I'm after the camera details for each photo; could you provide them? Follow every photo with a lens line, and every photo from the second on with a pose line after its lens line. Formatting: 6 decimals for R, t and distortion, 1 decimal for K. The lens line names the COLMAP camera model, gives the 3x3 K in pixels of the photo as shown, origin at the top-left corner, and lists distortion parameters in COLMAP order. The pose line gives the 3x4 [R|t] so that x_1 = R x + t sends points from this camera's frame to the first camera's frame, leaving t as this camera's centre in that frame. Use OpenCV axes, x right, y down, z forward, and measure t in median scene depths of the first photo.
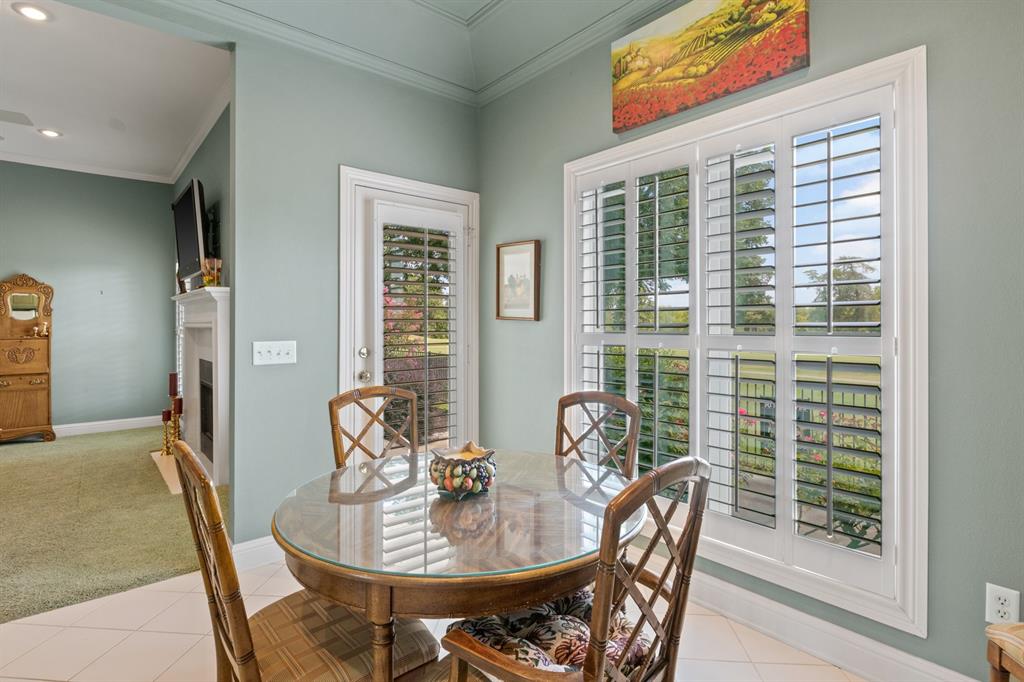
lens RADIAL K [[518.7, 0, 508.9], [0, 518.7, 323.0], [0, 0, 1]] dist [0.001708, 0.000343]
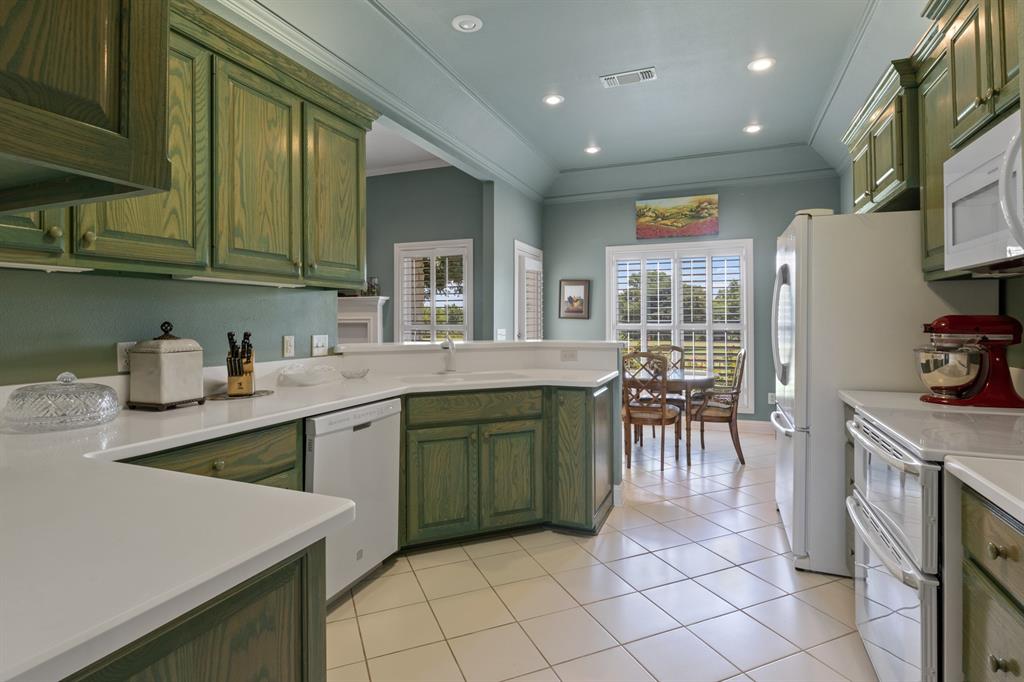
lens RADIAL K [[518.7, 0, 508.9], [0, 518.7, 323.0], [0, 0, 1]] dist [0.001708, 0.000343]
pose [[0.882506, 0.001827, 0.470298, -1.479100], [-0.000159, 0.999994, -0.003586, 0.022585], [-0.470302, 0.003090, 0.882500, -0.839730]]
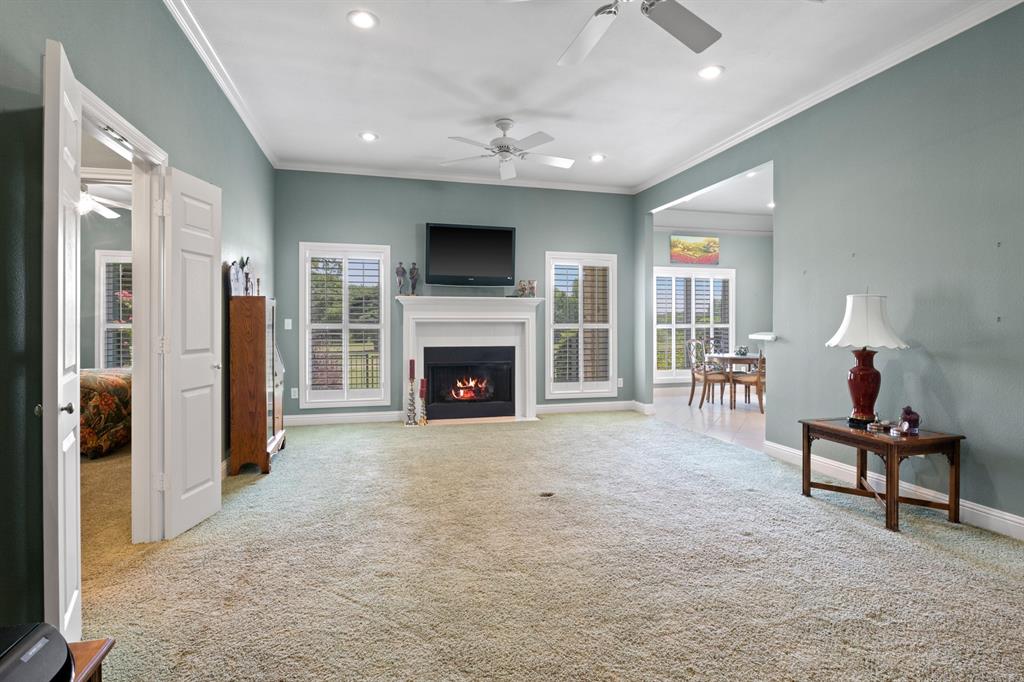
lens RADIAL K [[518.7, 0, 508.9], [0, 518.7, 323.0], [0, 0, 1]] dist [0.001708, 0.000343]
pose [[0.437336, 0.001555, 0.899297, -3.389333], [0.001853, 0.999995, -0.002631, 0.026737], [-0.899296, 0.002817, 0.437330, 0.505059]]
